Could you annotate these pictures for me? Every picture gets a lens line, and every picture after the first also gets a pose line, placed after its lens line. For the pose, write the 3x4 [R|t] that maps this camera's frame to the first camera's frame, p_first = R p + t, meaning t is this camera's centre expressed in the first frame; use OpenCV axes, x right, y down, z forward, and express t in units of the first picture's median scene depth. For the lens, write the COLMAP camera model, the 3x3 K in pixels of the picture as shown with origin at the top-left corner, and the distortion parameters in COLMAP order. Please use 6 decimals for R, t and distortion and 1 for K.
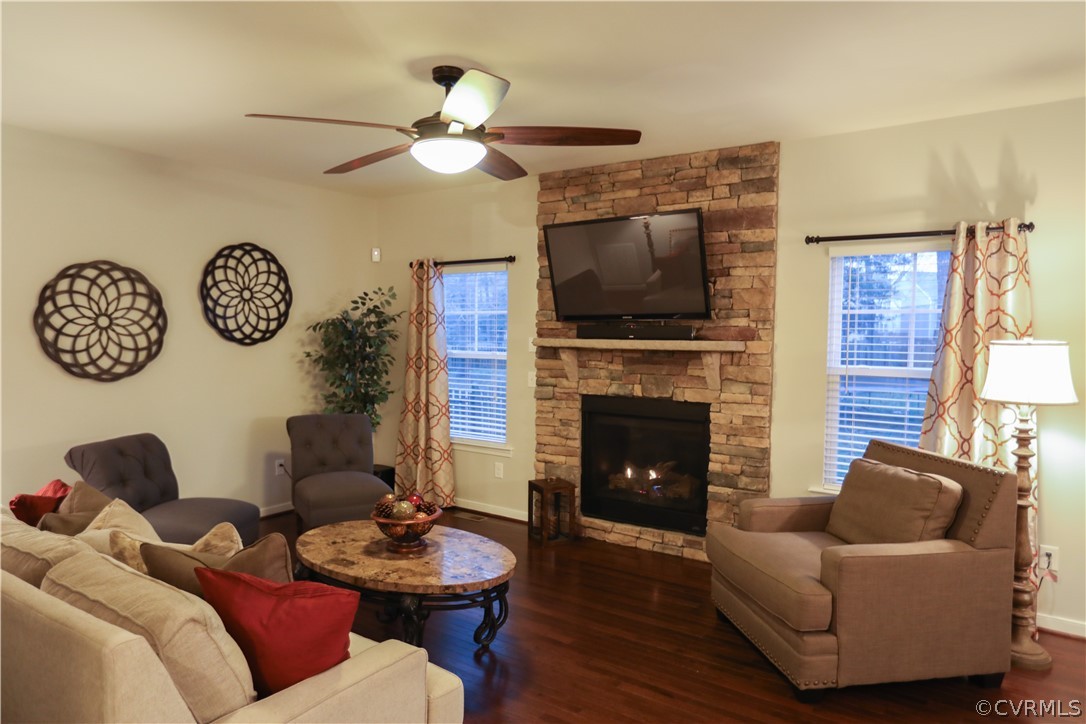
lens RADIAL K [[701.8, 0, 543.0], [0, 701.8, 362.0], [0, 0, 1]] dist [-0.013425, 0.001020]
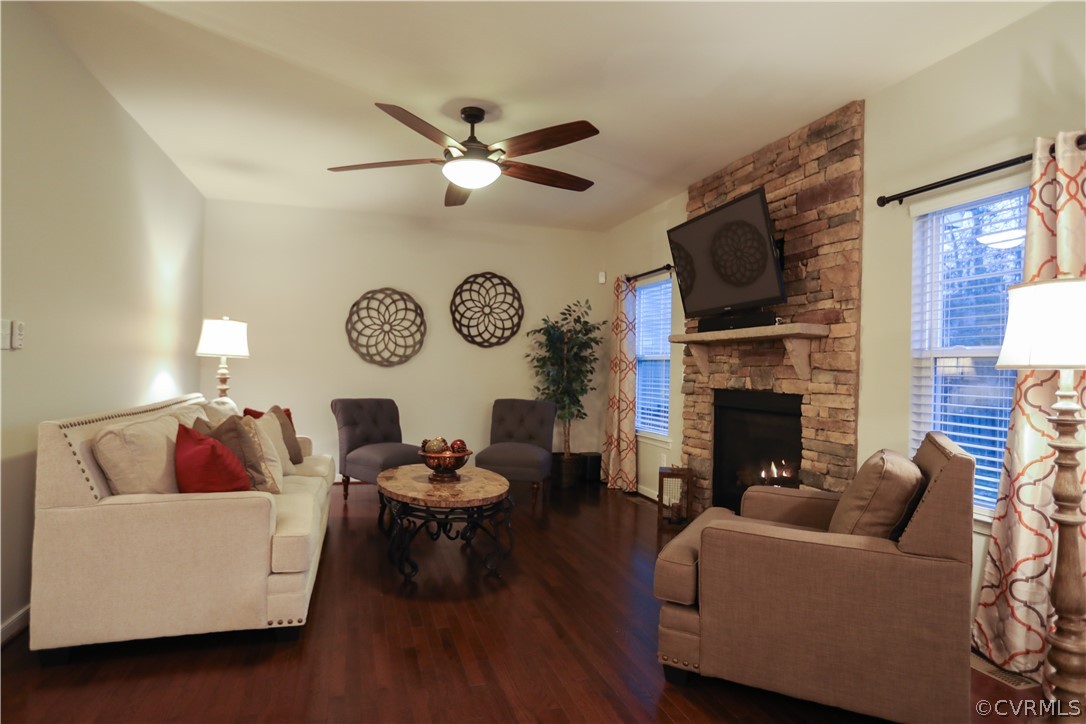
lens RADIAL K [[622.8, 0, 543.0], [0, 622.8, 362.0], [0, 0, 1]] dist [-0.007055, 0.000310]
pose [[0.789978, 0.001662, -0.613132, 0.452413], [-0.043253, 0.997656, -0.053025, 0.071219], [0.611607, 0.068409, 0.788199, 0.134042]]
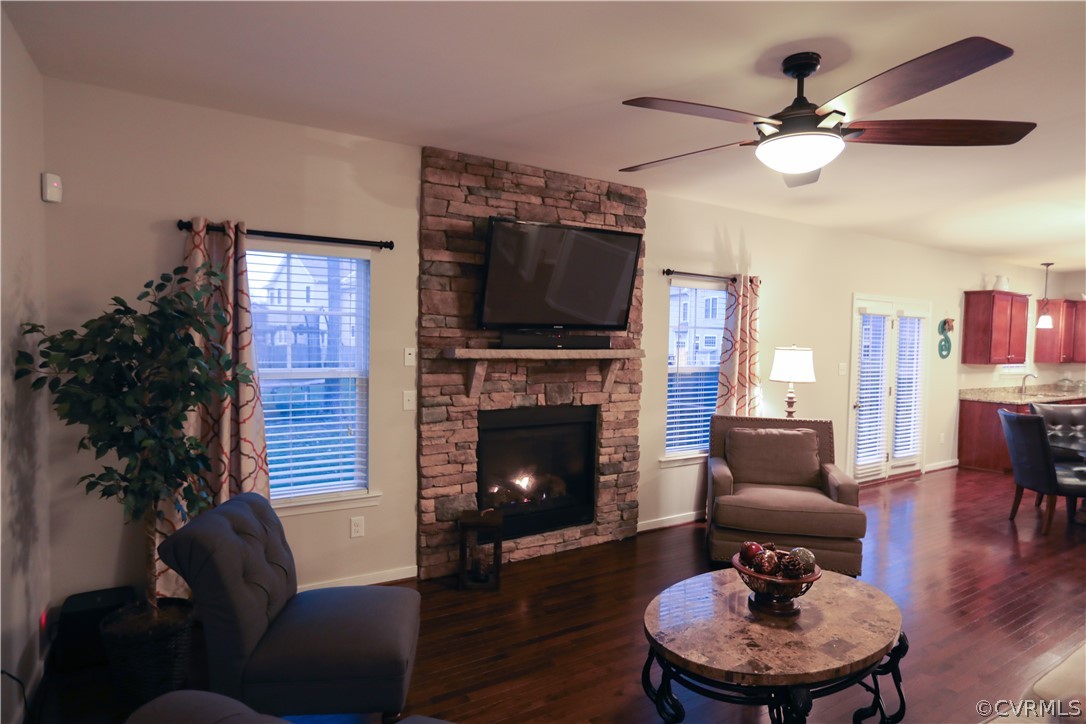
lens RADIAL K [[594.5, 0, 543.0], [0, 594.5, 362.0], [0, 0, 1]] dist [-0.058233, 0.040338]
pose [[0.397722, -0.038096, 0.916715, -0.650178], [0.028581, 0.999167, 0.029122, -0.038469], [-0.917061, 0.014618, 0.398480, 0.674453]]
